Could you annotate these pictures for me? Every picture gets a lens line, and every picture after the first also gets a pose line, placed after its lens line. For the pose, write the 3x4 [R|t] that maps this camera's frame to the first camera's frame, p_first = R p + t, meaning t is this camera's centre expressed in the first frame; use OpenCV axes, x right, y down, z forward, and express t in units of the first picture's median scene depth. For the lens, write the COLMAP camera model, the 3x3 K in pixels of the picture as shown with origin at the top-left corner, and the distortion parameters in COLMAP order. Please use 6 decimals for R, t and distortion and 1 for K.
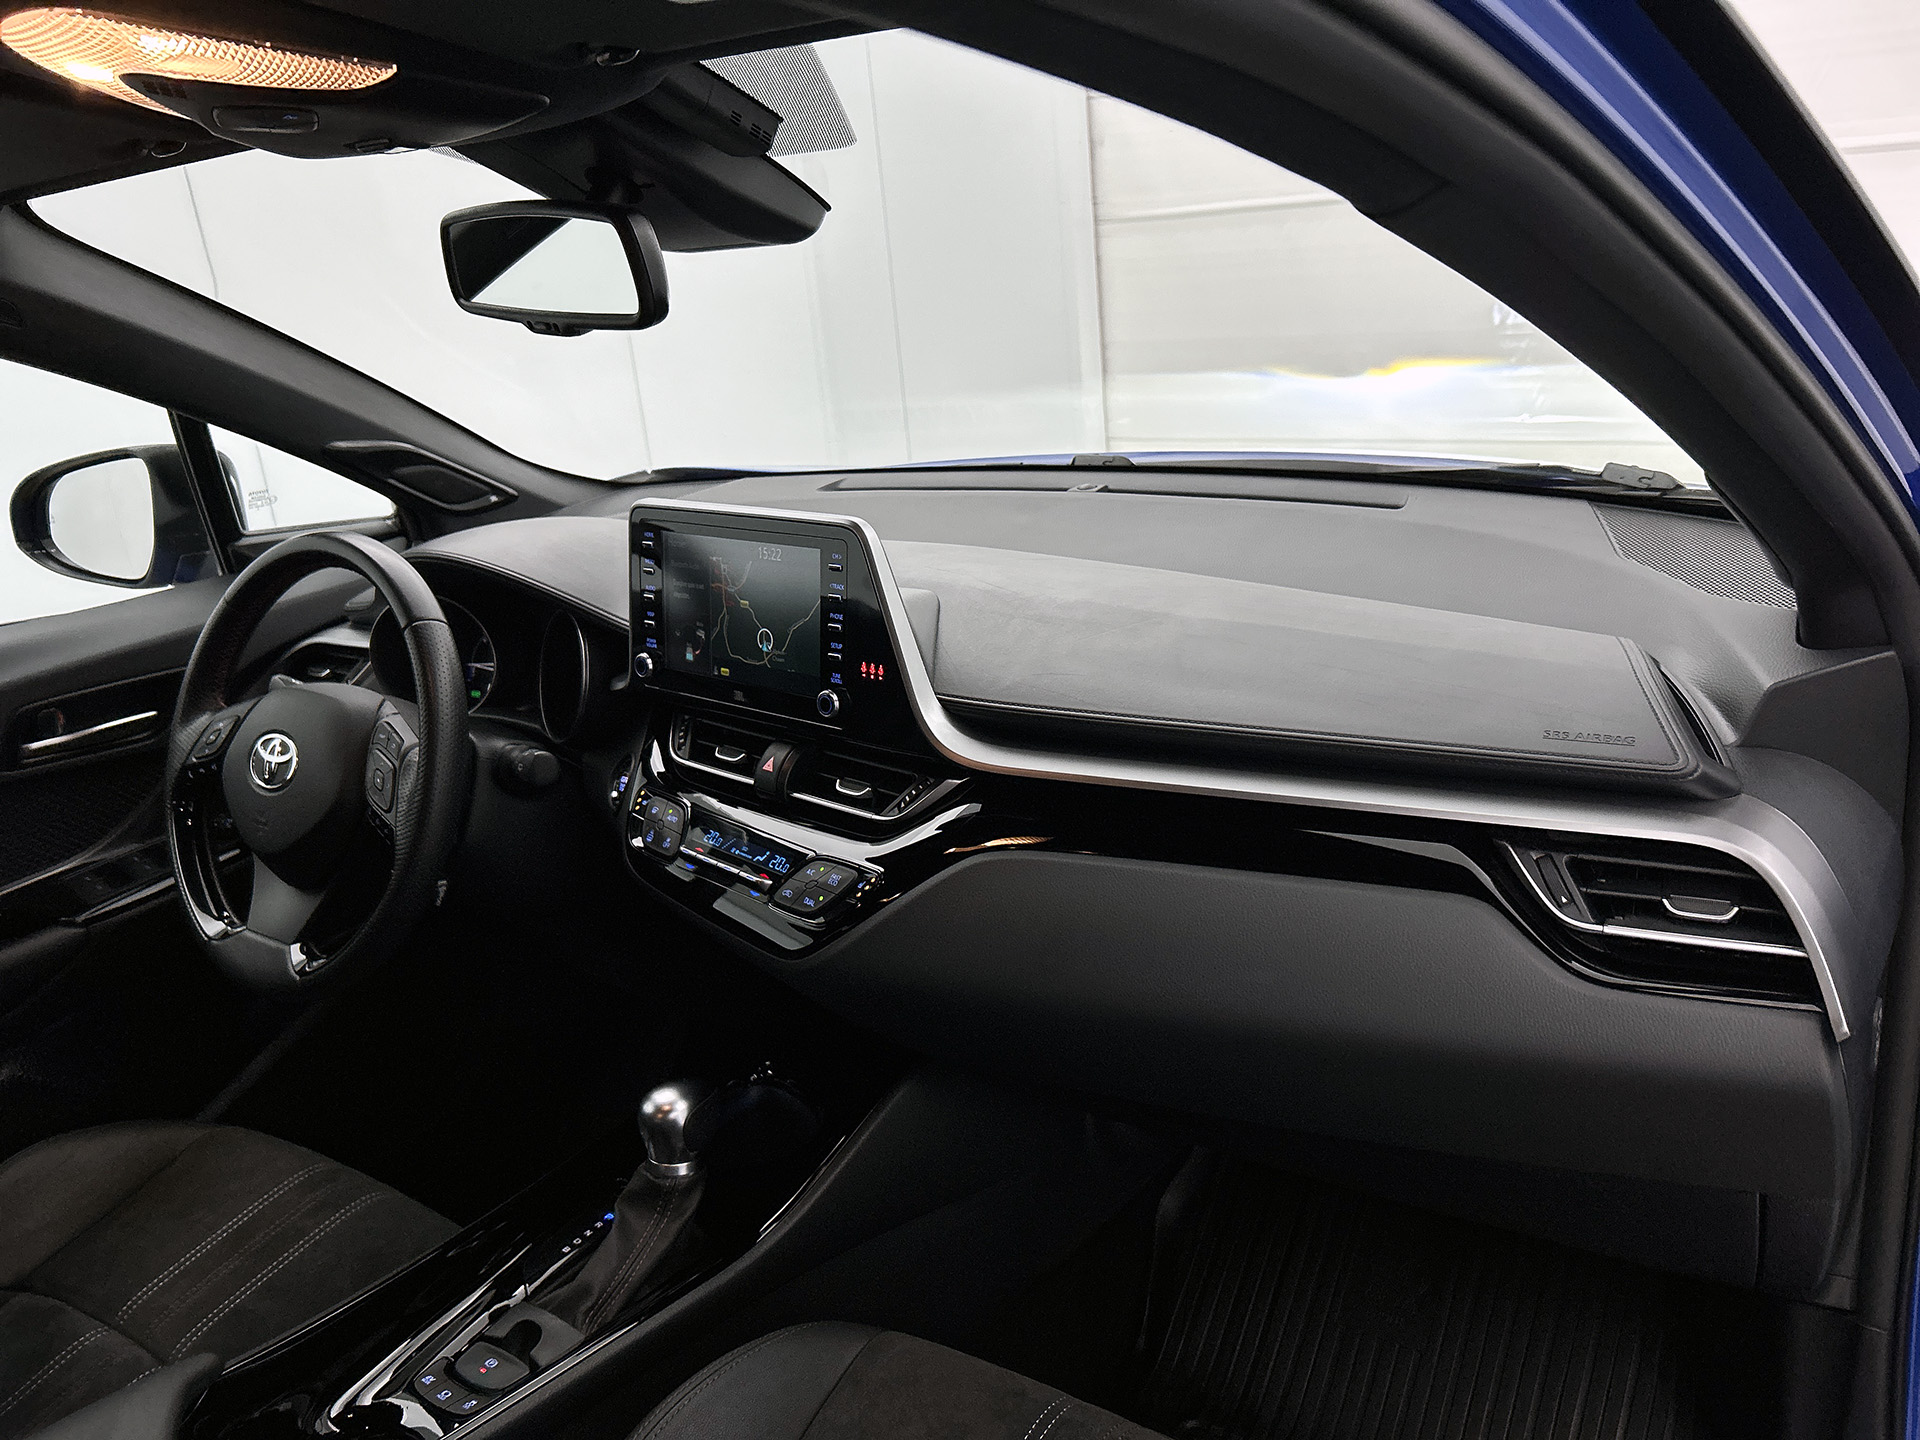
lens RADIAL K [[1499.9, 0, 941.6], [0, 1499.9, 717.3], [0, 0, 1]] dist [0.050413, -0.079487]
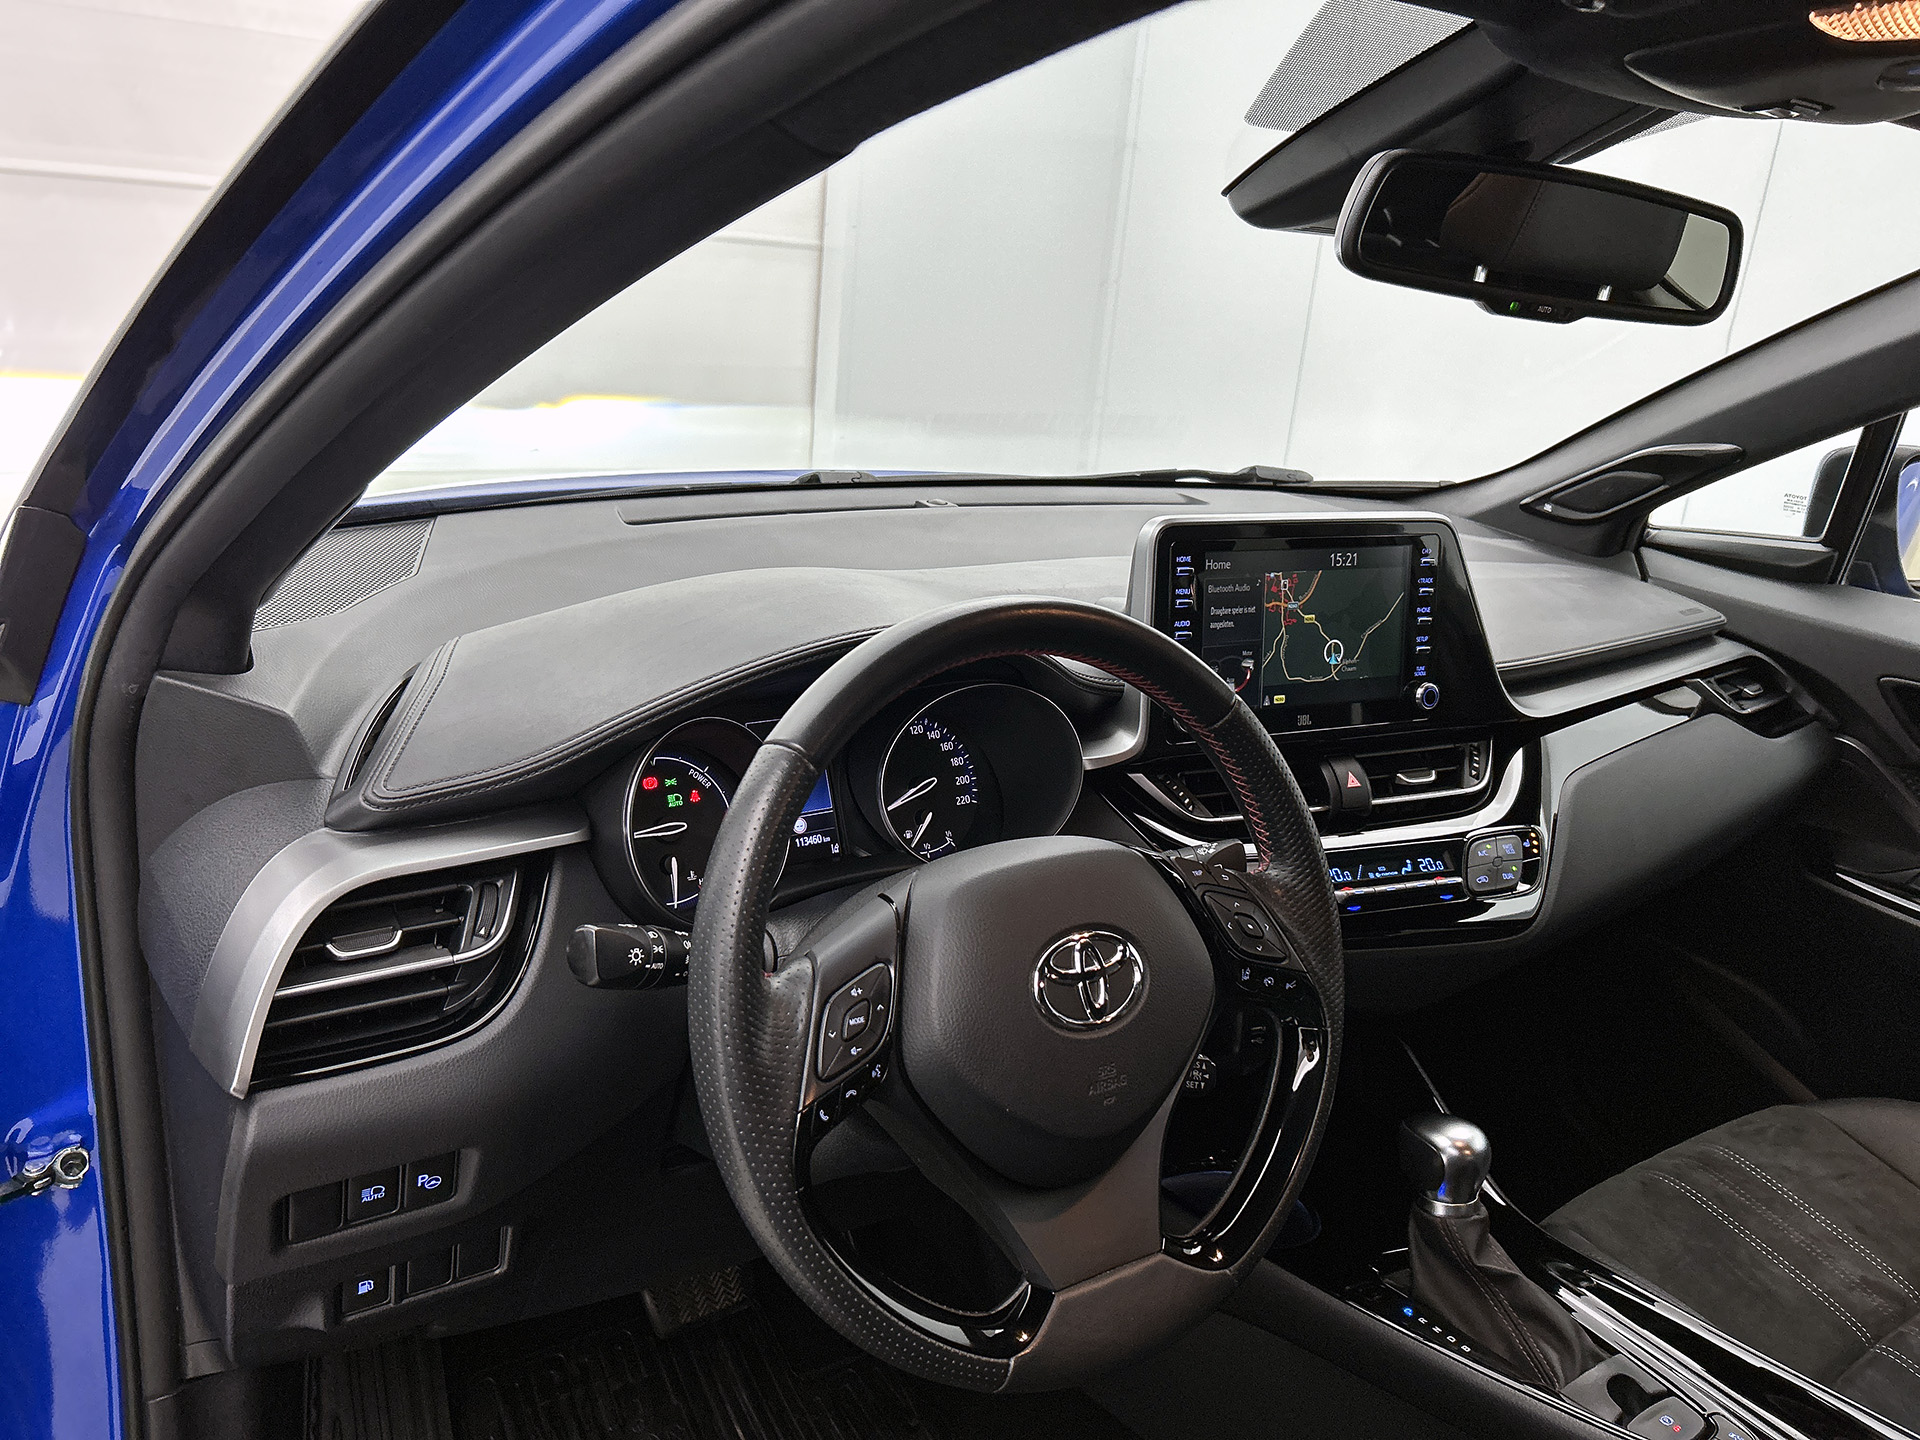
lens RADIAL K [[1482.2, 0, 960.0], [0, 1482.2, 720.0], [0, 0, 1]] dist [0.051085, -0.079198]
pose [[0.336592, -0.170897, 0.926013, -1.070309], [0.195723, 0.974614, 0.108725, -0.157631], [-0.921086, 0.144646, 0.361495, 0.885554]]
